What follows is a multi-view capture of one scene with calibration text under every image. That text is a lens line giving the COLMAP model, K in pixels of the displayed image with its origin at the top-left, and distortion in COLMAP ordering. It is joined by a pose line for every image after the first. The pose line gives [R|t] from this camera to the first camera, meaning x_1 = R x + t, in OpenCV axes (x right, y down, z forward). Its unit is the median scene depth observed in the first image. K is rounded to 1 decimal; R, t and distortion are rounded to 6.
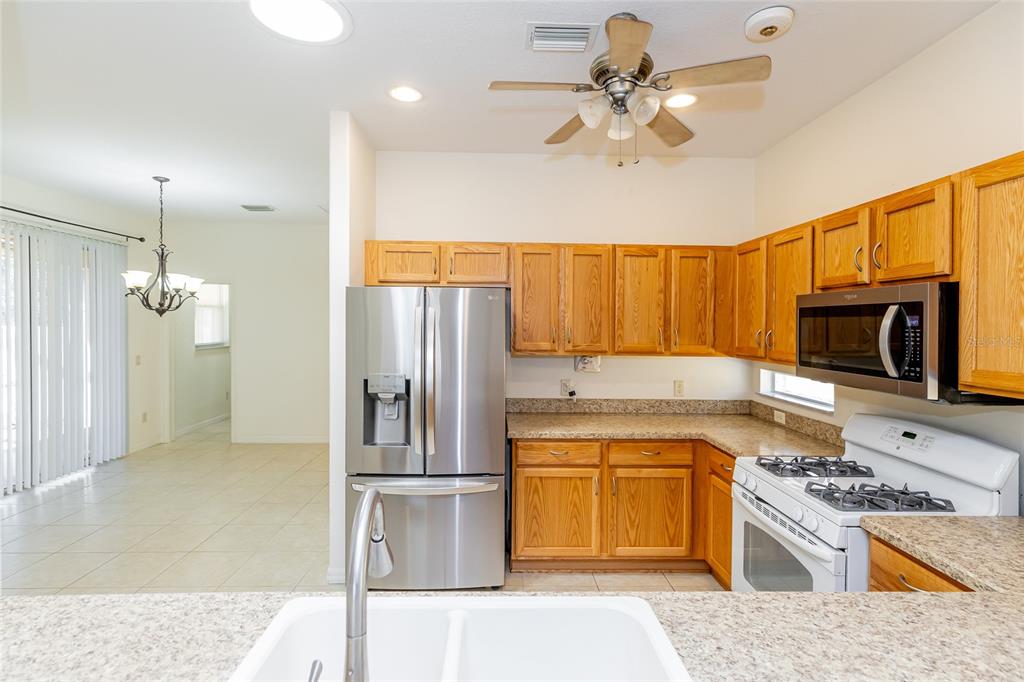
lens RADIAL K [[481.6, 0, 492.8], [0, 481.6, 334.9], [0, 0, 1]] dist [0.003486, -0.001926]
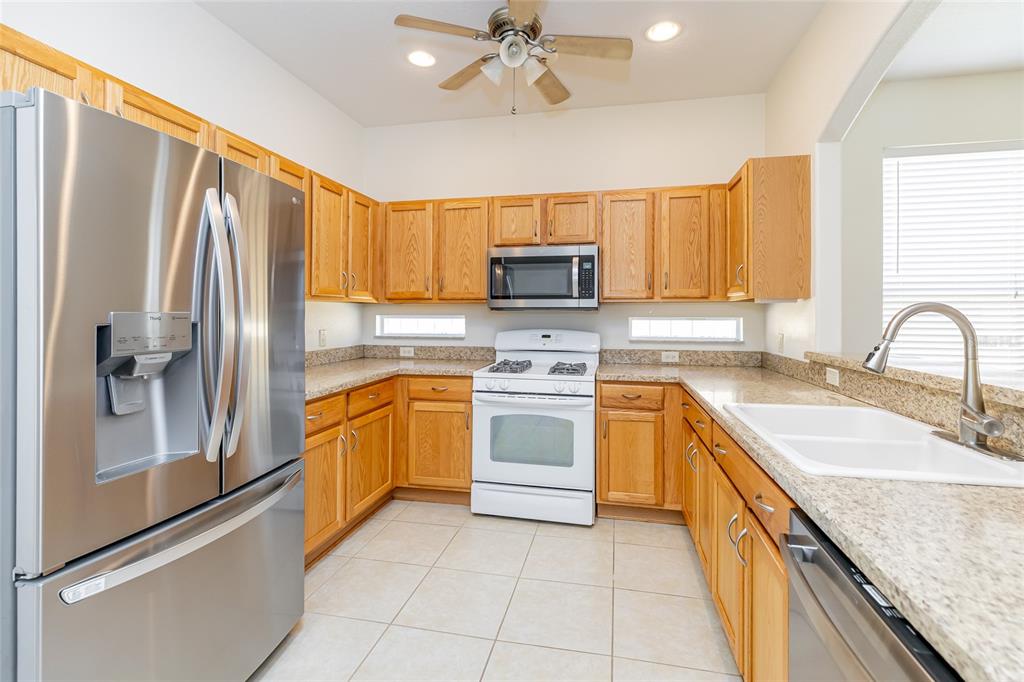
lens RADIAL K [[481.6, 0, 507.6], [0, 481.6, 314.4], [0, 0, 1]] dist [0.003486, -0.001926]
pose [[0.217136, -0.008528, 0.976104, -0.604141], [0.020545, 0.999780, 0.004165, 0.087389], [-0.975925, 0.019150, 0.217264, 0.554783]]
